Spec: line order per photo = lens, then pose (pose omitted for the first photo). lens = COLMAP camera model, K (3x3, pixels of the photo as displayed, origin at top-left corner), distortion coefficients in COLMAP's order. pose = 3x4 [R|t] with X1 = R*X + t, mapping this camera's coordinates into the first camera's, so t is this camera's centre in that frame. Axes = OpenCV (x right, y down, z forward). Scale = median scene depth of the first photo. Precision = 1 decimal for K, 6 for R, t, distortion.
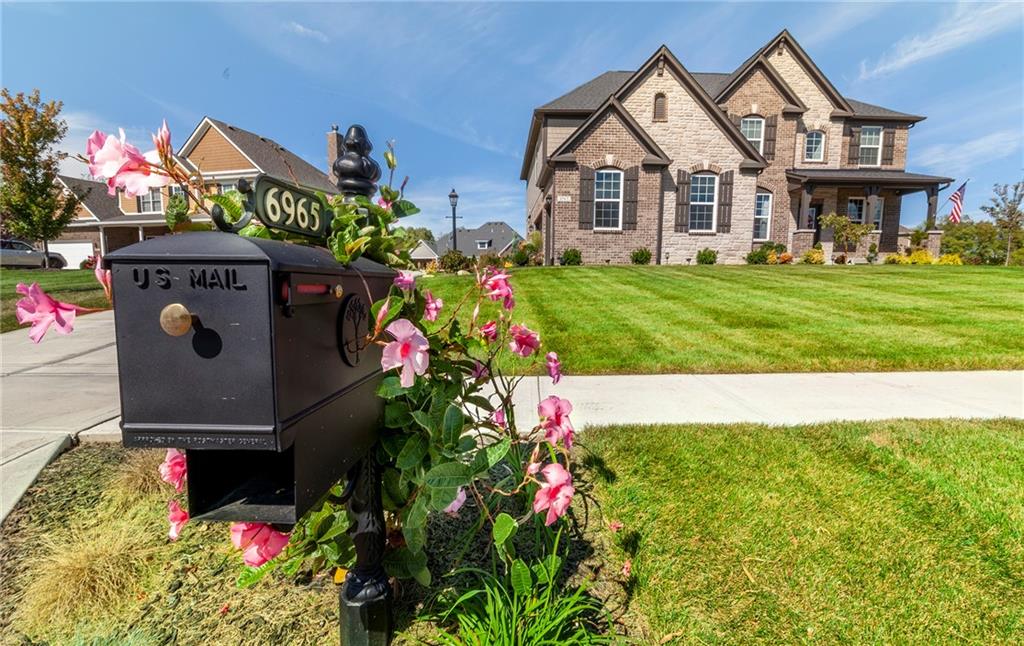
lens RADIAL K [[470.9, 0, 505.3], [0, 470.9, 331.1], [0, 0, 1]] dist [0.002514, -0.000384]
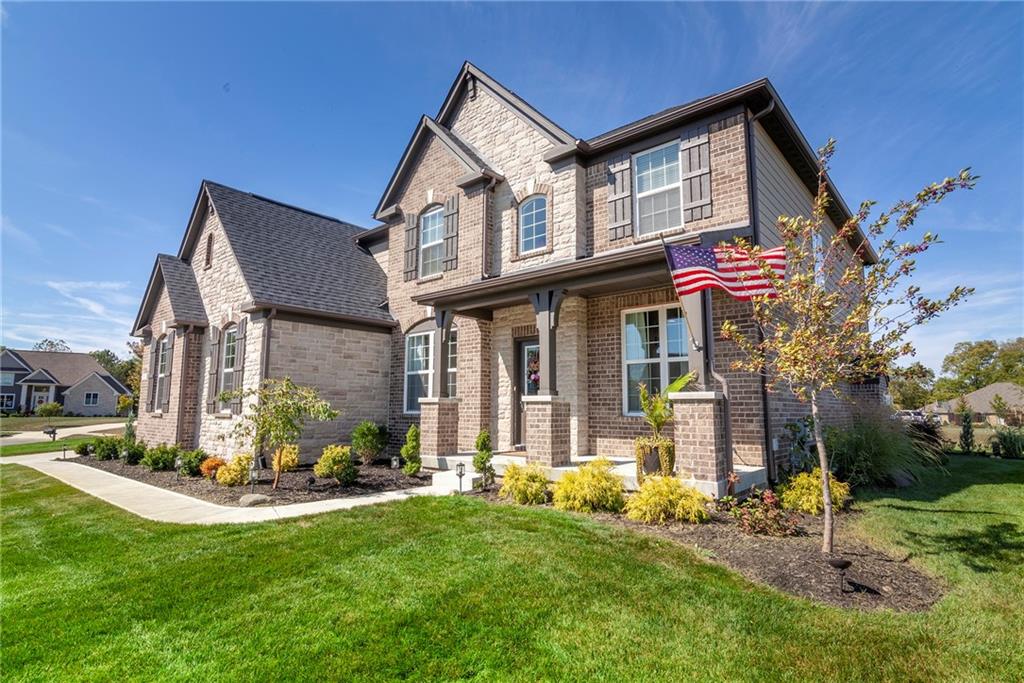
lens RADIAL K [[529.8, 0, 512.4], [0, 529.8, 344.0], [0, 0, 1]] dist [0.000085, -0.000017]
pose [[0.743634, -0.099519, -0.661139, 0.996477], [-0.063154, 0.973983, -0.217643, -0.146093], [0.665598, 0.203600, 0.718002, 0.606654]]
